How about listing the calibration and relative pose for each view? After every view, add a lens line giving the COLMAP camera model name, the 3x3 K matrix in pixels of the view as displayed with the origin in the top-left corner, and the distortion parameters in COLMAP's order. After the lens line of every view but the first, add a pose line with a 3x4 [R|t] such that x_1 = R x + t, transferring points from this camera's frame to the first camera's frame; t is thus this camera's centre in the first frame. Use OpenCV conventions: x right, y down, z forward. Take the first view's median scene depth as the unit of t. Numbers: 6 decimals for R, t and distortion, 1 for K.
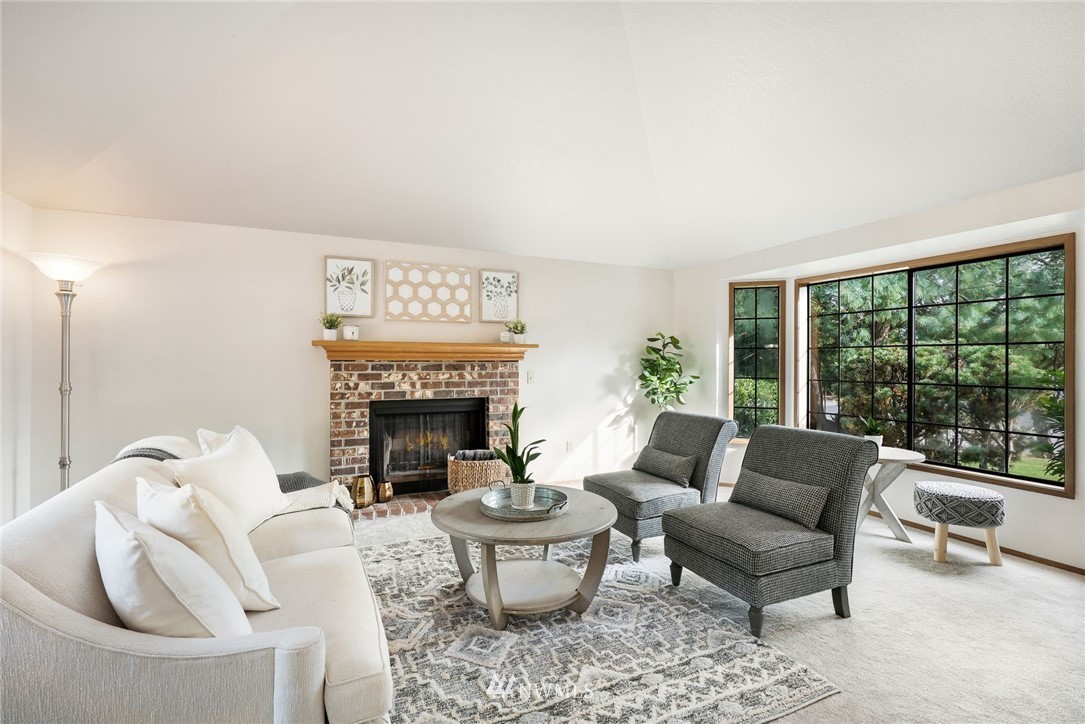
lens RADIAL K [[495.2, 0, 541.9], [0, 495.2, 361.9], [0, 0, 1]] dist [0.000475, -0.000068]
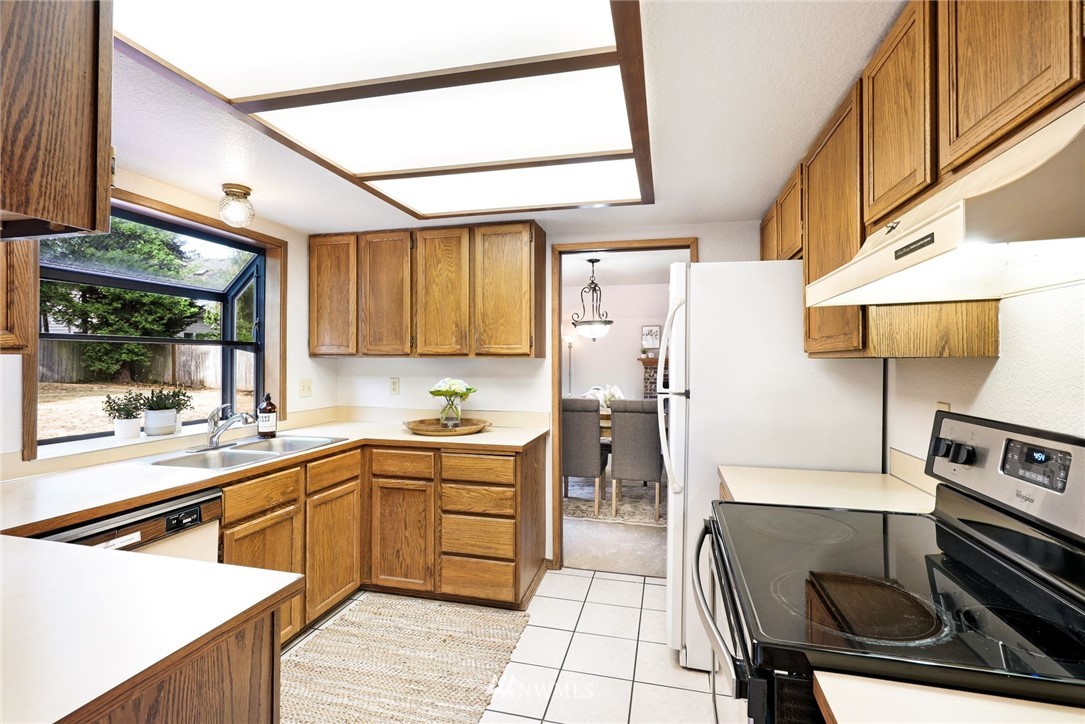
lens RADIAL K [[495.2, 0, 540.5], [0, 495.2, 360.8], [0, 0, 1]] dist [0.000475, -0.000068]
pose [[0.788875, -0.005024, -0.614533, 0.763207], [0.002962, 0.999986, -0.004373, -0.018977], [0.614546, 0.001630, 0.788879, -1.427789]]
